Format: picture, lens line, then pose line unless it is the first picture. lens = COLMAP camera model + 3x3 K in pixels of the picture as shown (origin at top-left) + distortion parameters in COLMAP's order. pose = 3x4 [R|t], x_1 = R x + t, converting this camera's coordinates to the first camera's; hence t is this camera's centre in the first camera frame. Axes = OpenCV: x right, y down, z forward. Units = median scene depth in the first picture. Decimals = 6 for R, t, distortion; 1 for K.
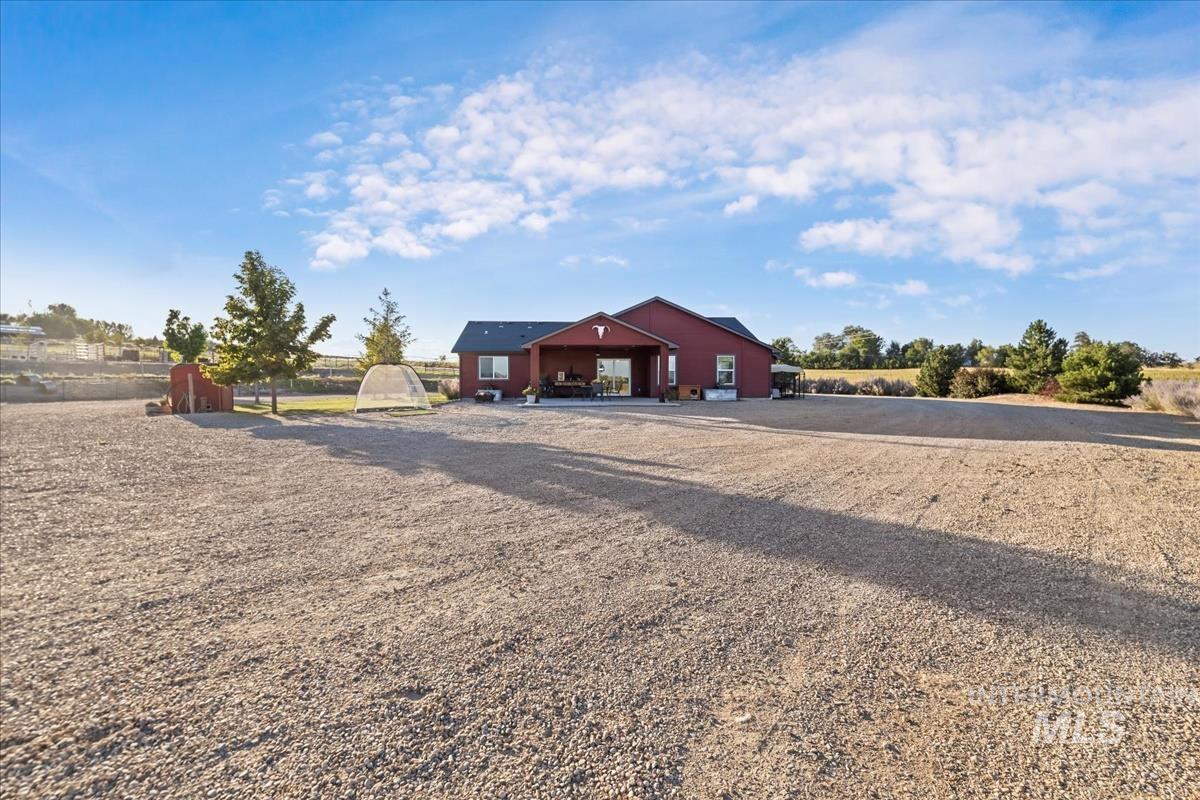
lens RADIAL K [[549.2, 0, 601.9], [0, 549.2, 383.8], [0, 0, 1]] dist [-0.000784, -0.000244]
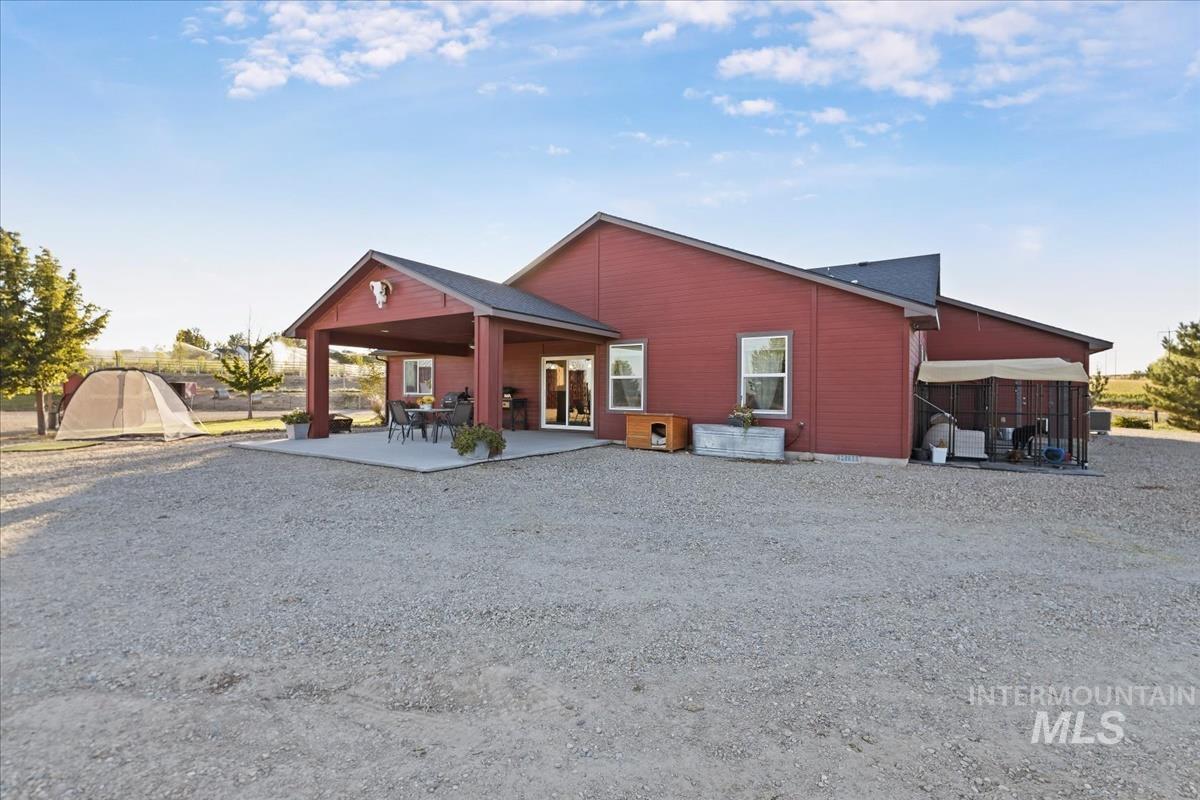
lens RADIAL K [[546.5, 0, 608.9], [0, 546.5, 385.8], [0, 0, 1]] dist [0.001982, 0.000168]
pose [[0.786861, -0.002641, -0.617124, 0.329789], [-0.015632, 0.999585, -0.024210, -0.005951], [0.616932, 0.028697, 0.786493, 0.569287]]
